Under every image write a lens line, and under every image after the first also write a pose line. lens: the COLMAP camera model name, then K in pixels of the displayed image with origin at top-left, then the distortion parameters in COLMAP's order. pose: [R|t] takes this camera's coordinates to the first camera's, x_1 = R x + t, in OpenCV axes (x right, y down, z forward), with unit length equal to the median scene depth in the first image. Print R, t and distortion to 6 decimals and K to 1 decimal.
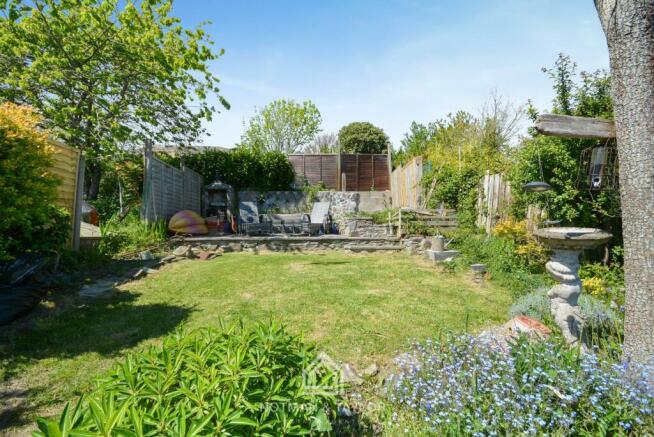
lens RADIAL K [[300.1, 0, 326.9], [0, 300.1, 228.8], [0, 0, 1]] dist [-0.001304, -0.000091]
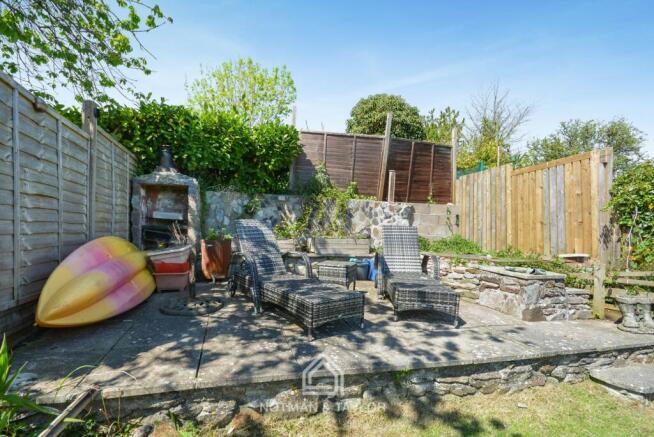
lens RADIAL K [[327.4, 0, 326.2], [0, 327.4, 239.6], [0, 0, 1]] dist [0.001289, -0.000265]
pose [[0.979897, 0.032046, 0.196912, -0.194312], [-0.035864, 0.999231, 0.015855, -0.055329], [-0.196253, -0.022598, 0.980293, 0.389438]]
